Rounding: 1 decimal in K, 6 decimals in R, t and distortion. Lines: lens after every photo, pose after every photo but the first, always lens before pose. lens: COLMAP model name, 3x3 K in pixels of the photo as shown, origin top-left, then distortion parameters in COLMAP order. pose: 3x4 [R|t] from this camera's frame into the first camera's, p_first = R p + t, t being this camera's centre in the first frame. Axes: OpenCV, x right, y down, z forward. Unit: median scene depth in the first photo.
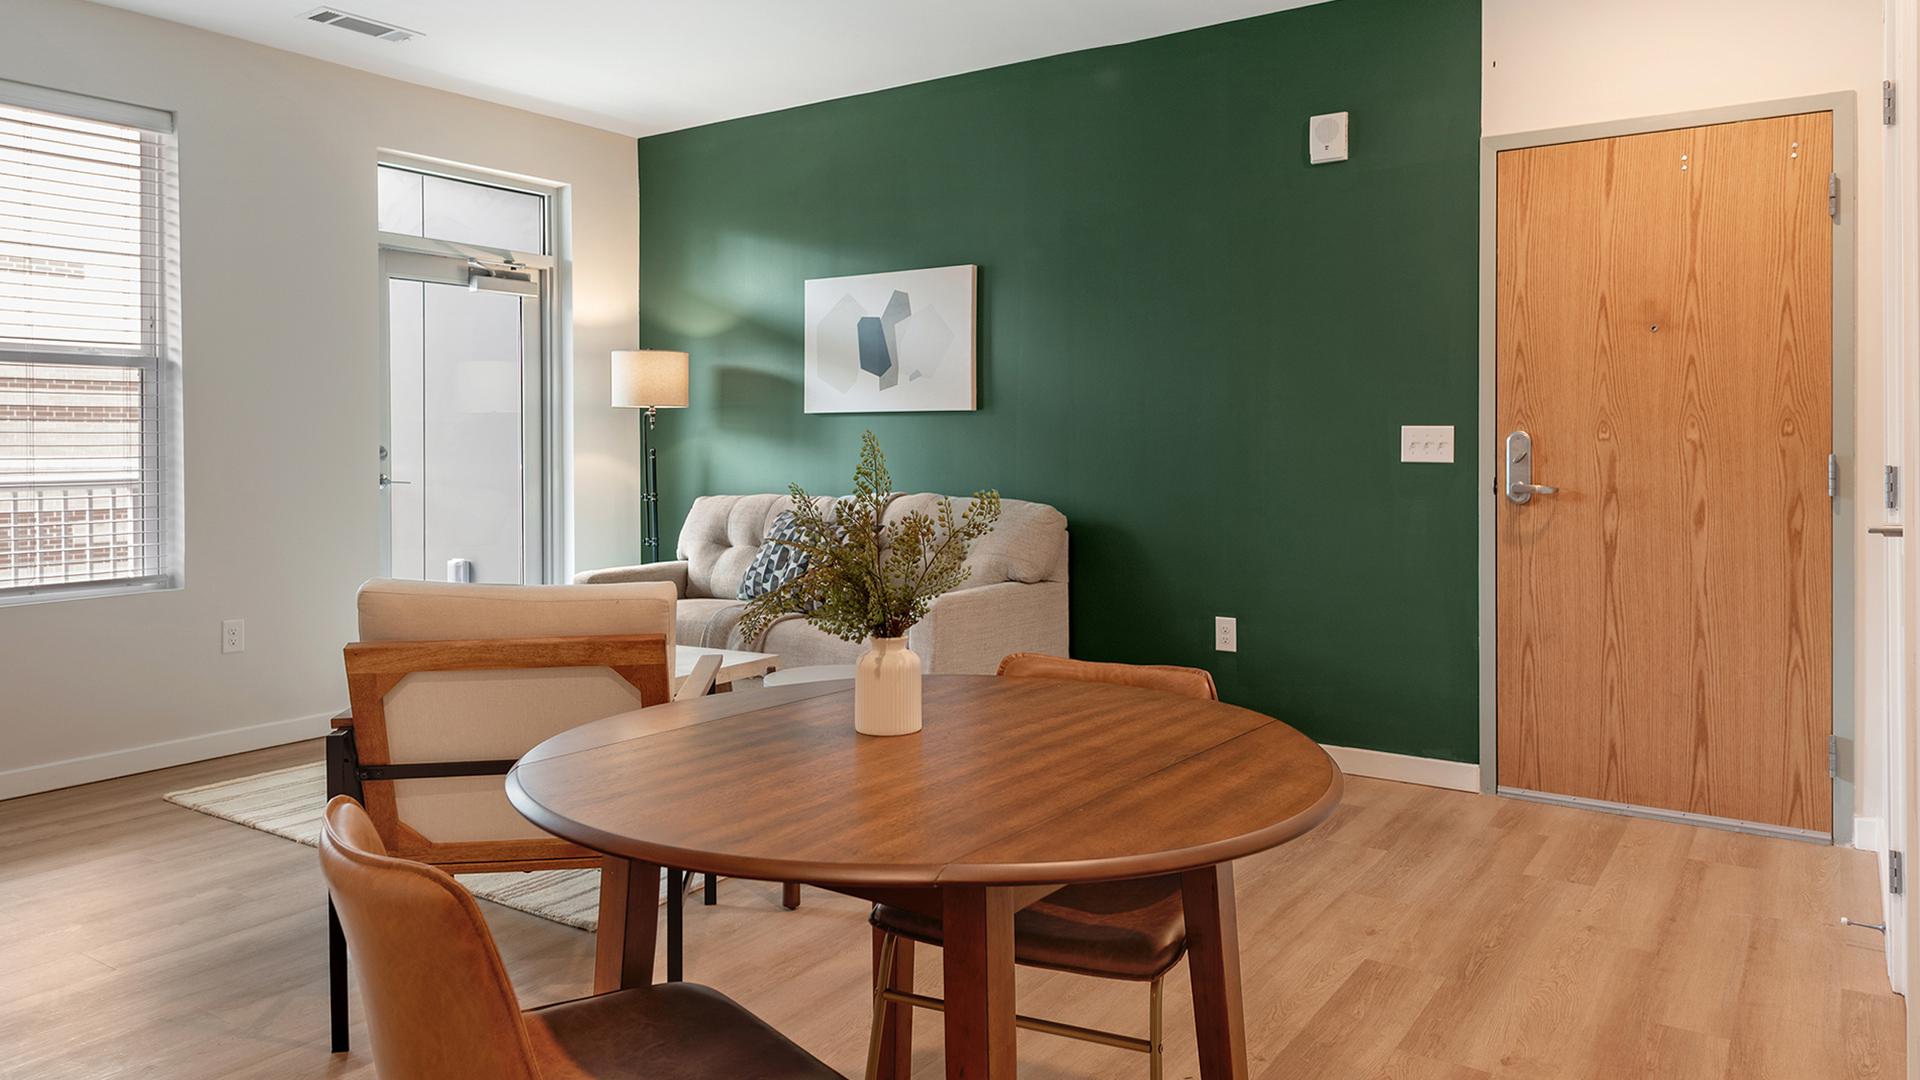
lens RADIAL K [[1305.7, 0, 953.7], [0, 1305.7, 441.0], [0, 0, 1]] dist [0.037612, -0.003592]
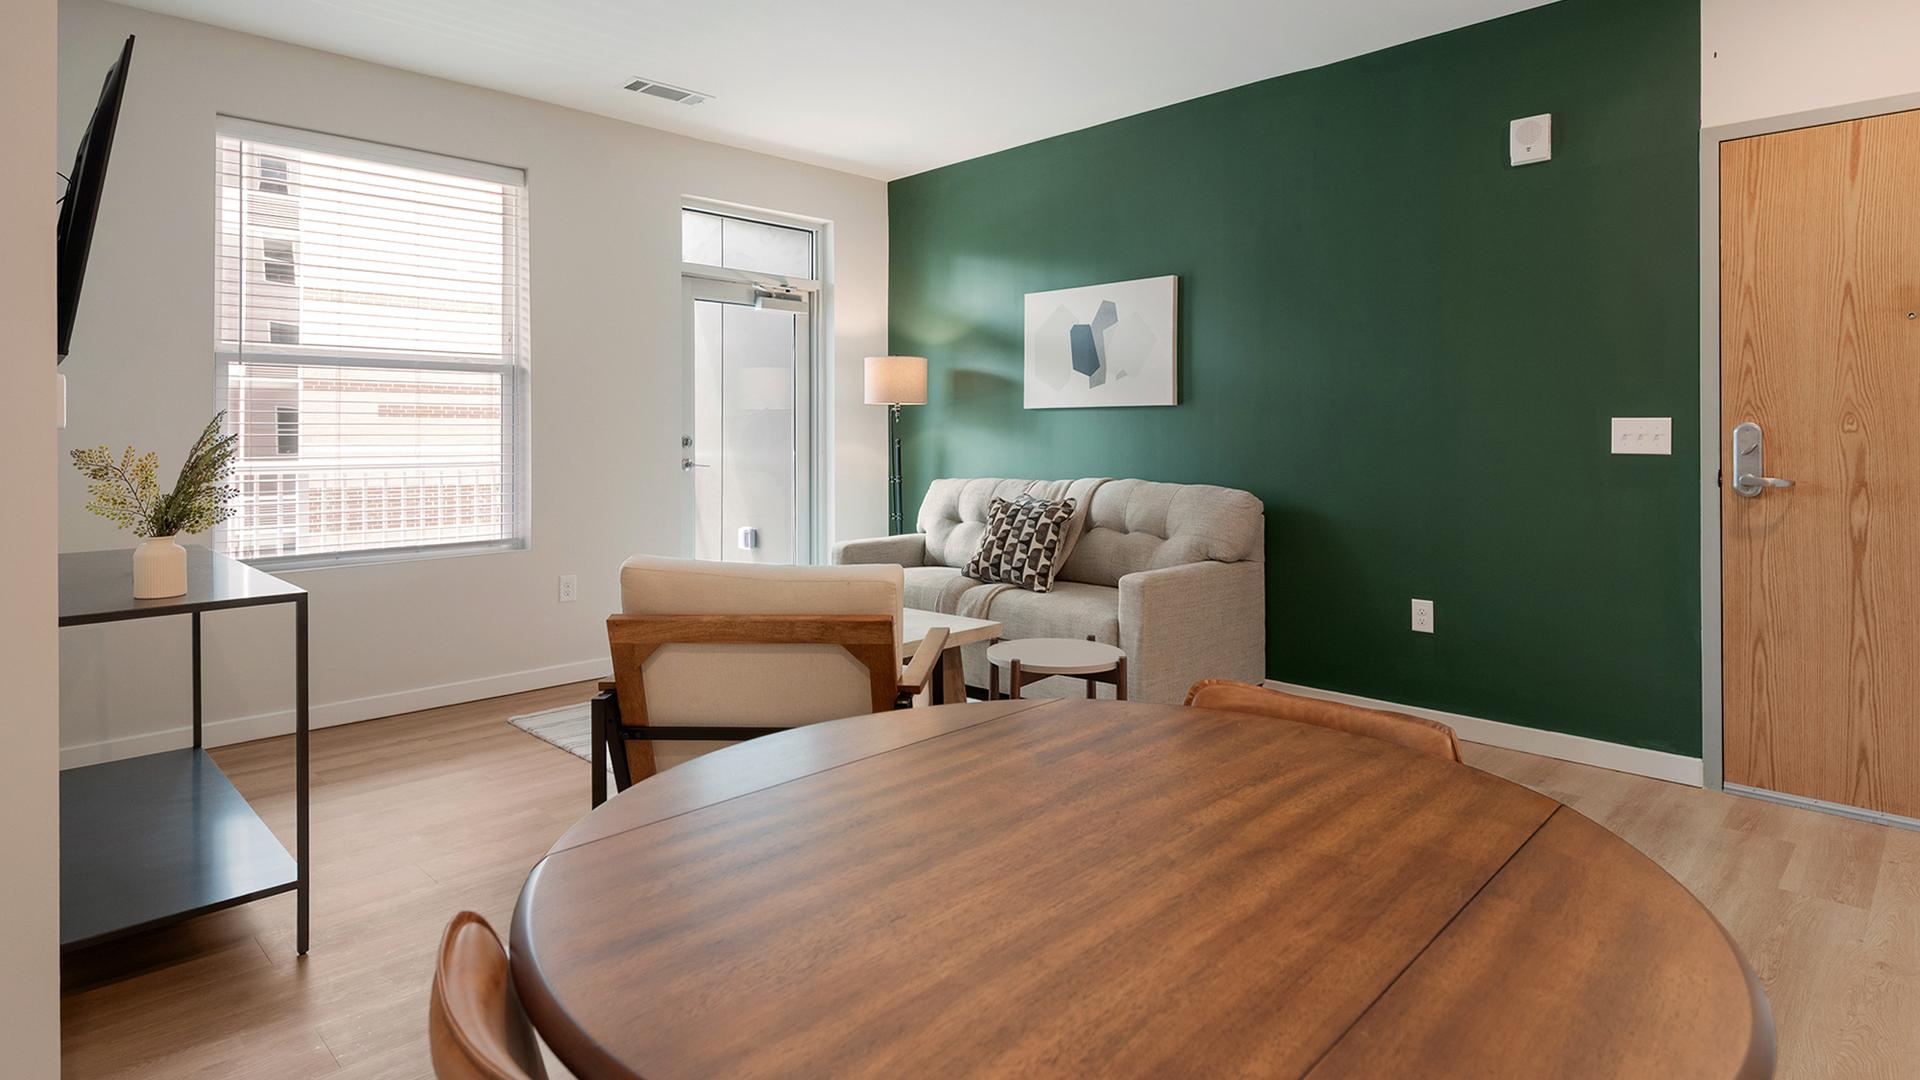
lens RADIAL K [[1008.9, 0, 953.3], [0, 1008.9, 433.1], [0, 0, 1]] dist [0.000359, -0.000061]
pose [[0.983185, 0.001524, -0.182608, -0.016458], [-0.001603, 0.999999, -0.000287, 0.001271], [0.182608, 0.000575, 0.983186, 0.141080]]
